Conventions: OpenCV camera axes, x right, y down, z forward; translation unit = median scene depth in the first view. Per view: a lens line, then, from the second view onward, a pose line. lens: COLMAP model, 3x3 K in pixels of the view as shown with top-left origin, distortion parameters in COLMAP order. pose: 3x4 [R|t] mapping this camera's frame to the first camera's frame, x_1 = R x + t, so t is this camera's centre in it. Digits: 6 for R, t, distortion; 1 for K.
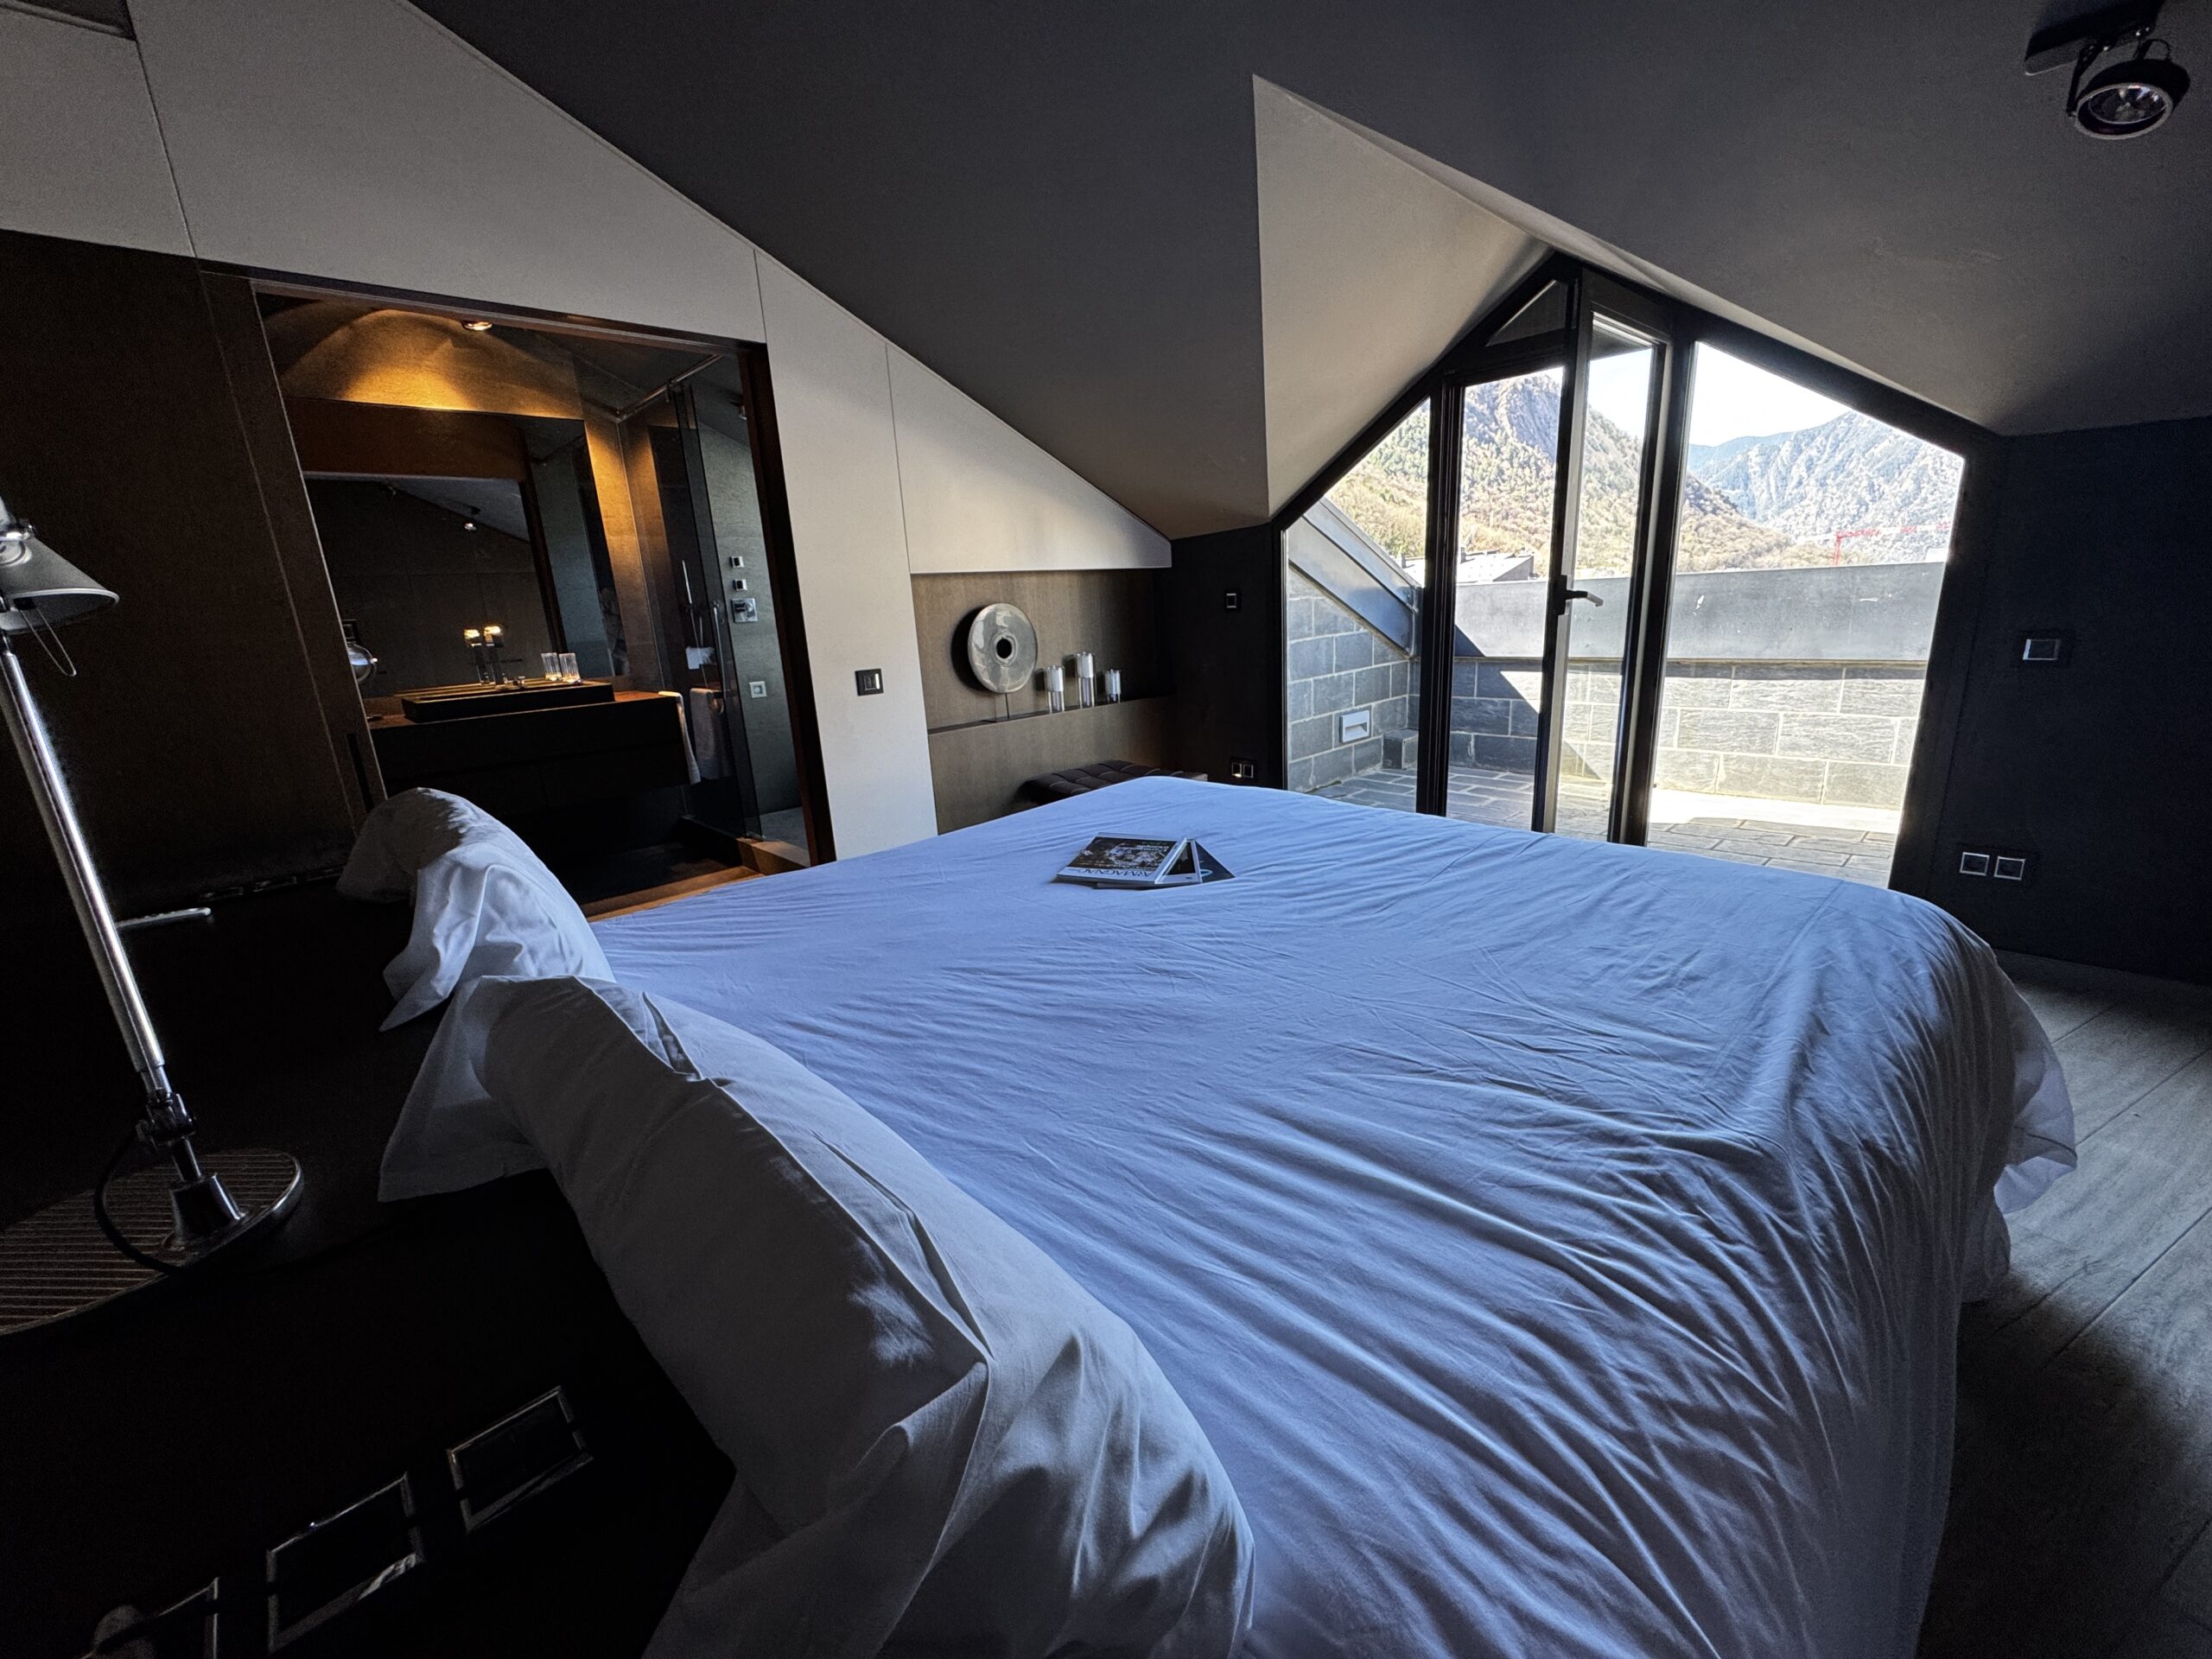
lens RADIAL K [[873.6, 0, 1097.9], [0, 873.6, 827.8], [0, 0, 1]] dist [-0.008580, 0.001782]
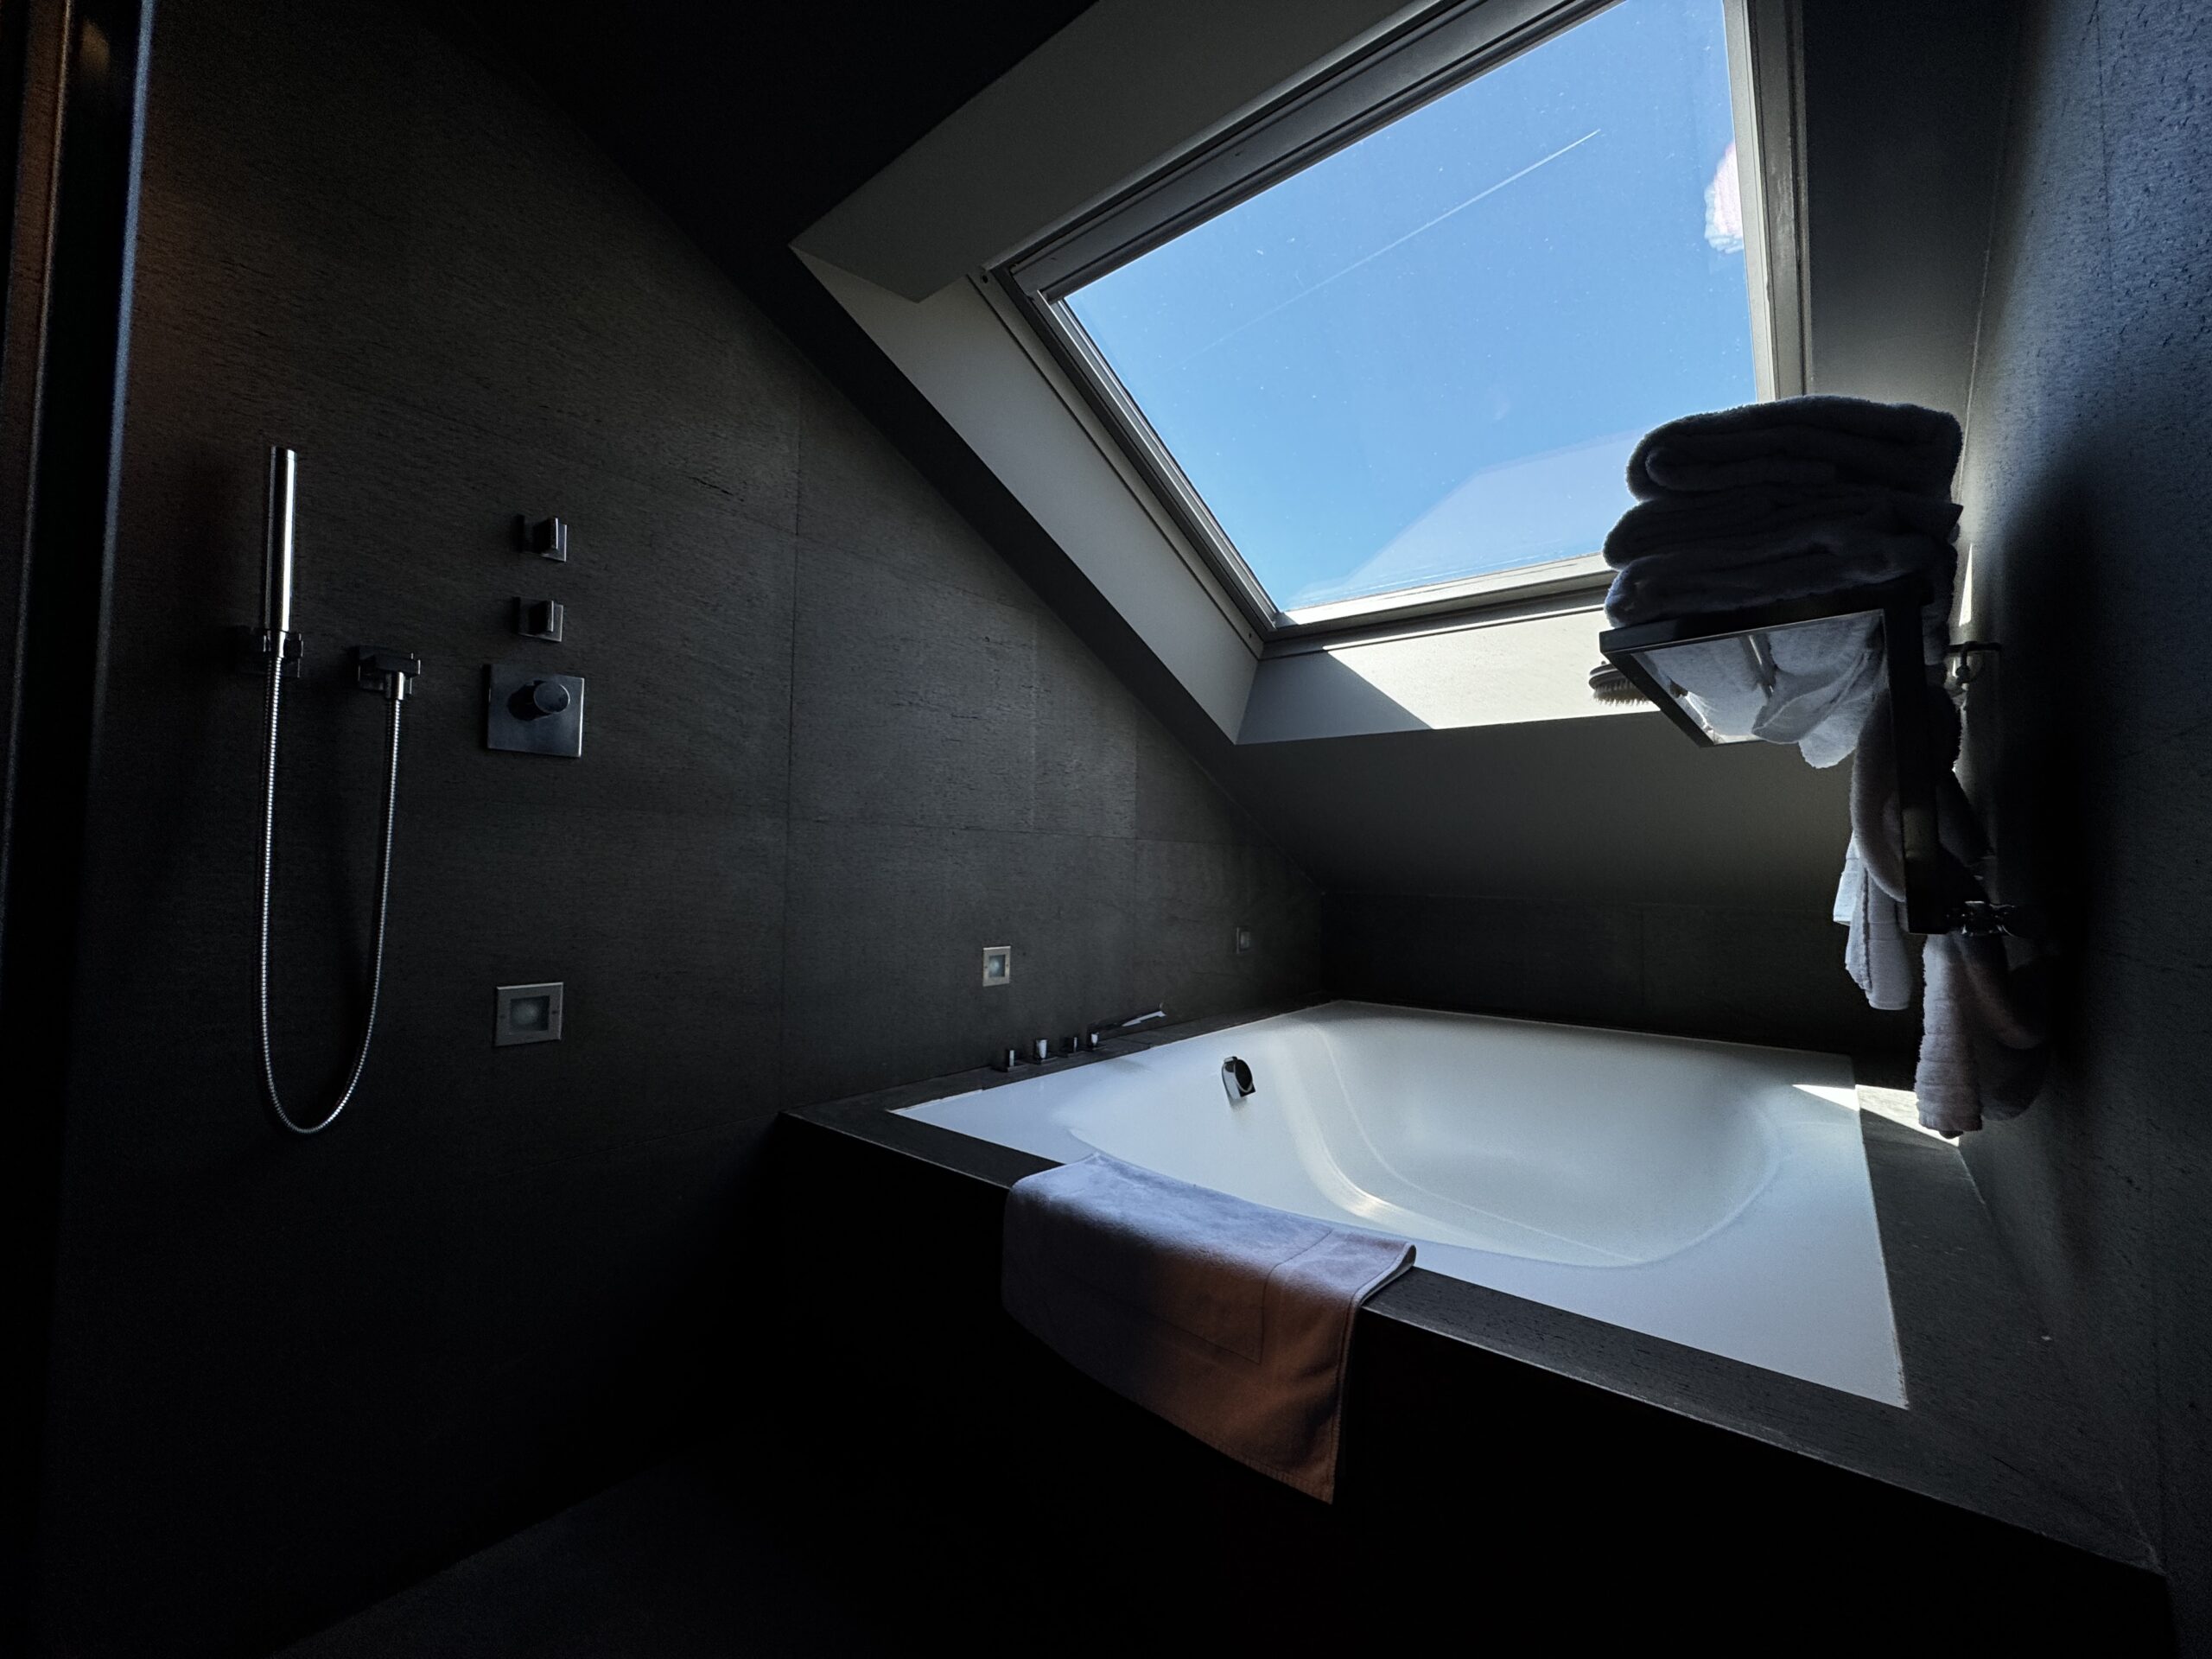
lens RADIAL K [[873.6, 0, 1112.6], [0, 873.6, 834.6], [0, 0, 1]] dist [-0.008580, 0.001782]
pose [[0.990880, 0.071136, 0.114438, -0.292413], [-0.035202, 0.956458, -0.289740, -0.161318], [-0.130066, 0.283069, 0.950239, 0.829235]]
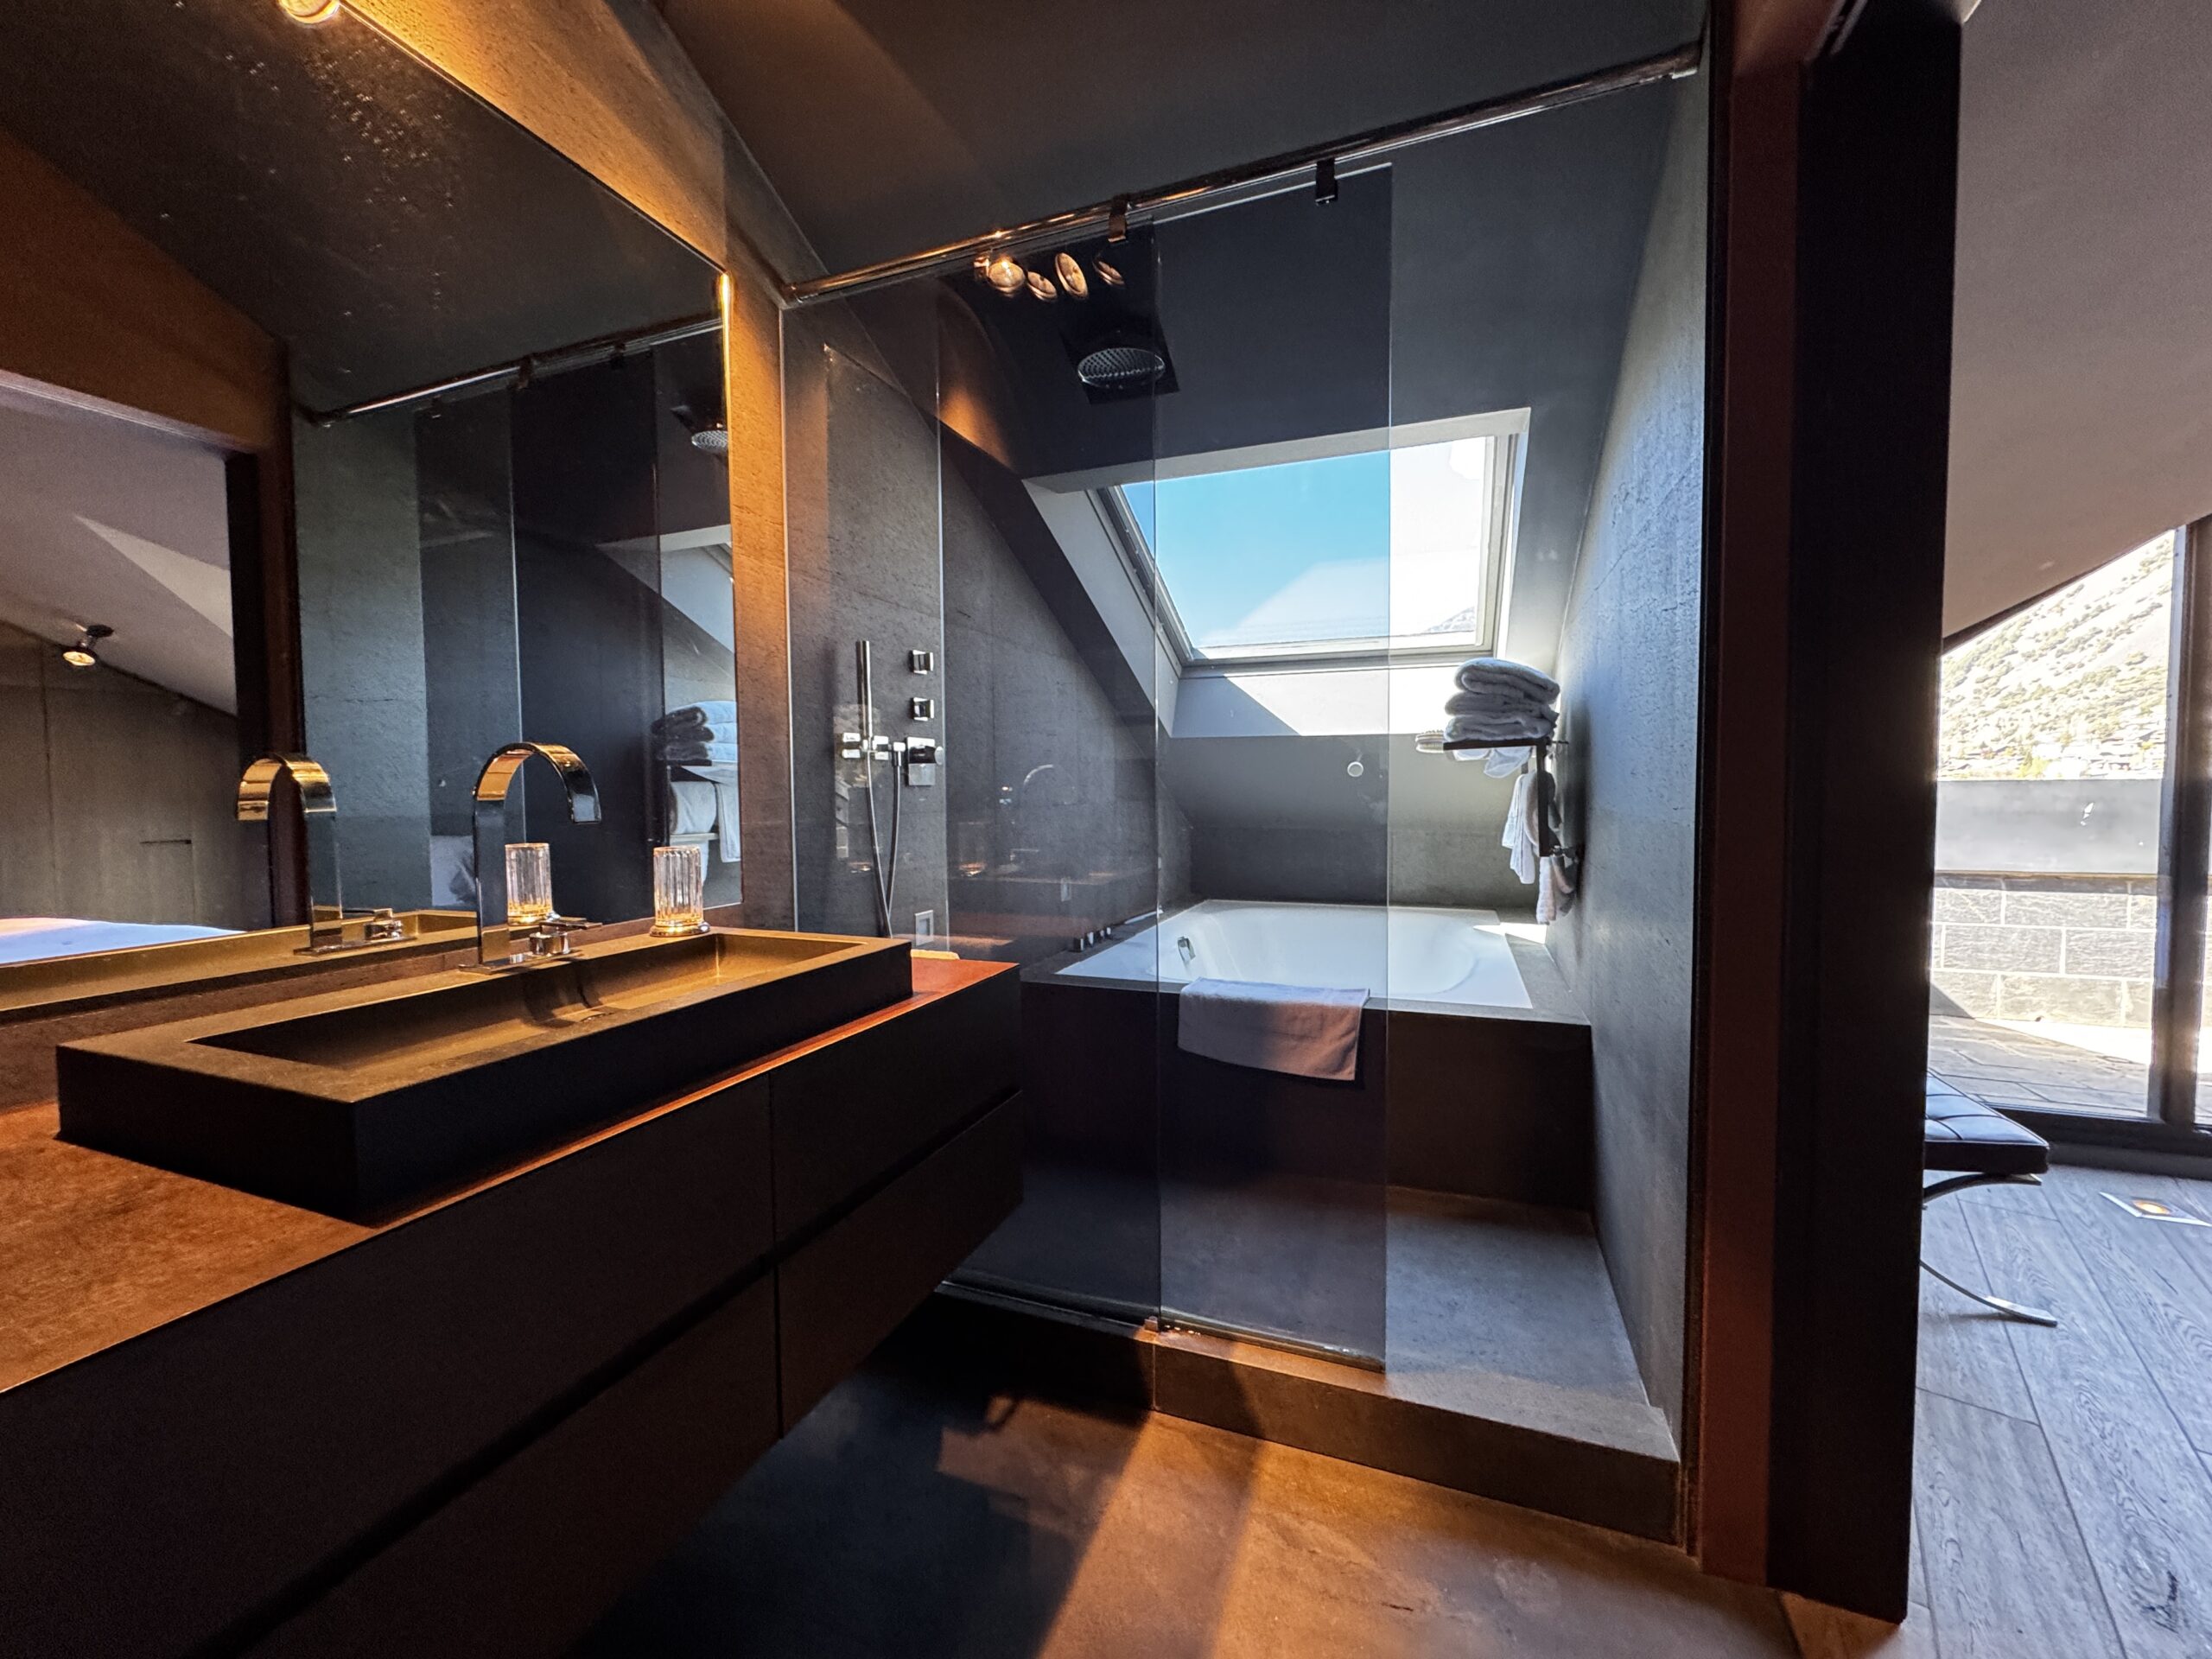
lens RADIAL K [[873.6, 0, 1105.2], [0, 873.6, 832.2], [0, 0, 1]] dist [-0.008580, 0.001782]
pose [[0.909812, 0.022226, 0.414424, -0.574960], [0.064798, 0.978711, -0.194745, -0.126970], [-0.409930, 0.204035, 0.889003, 0.612122]]
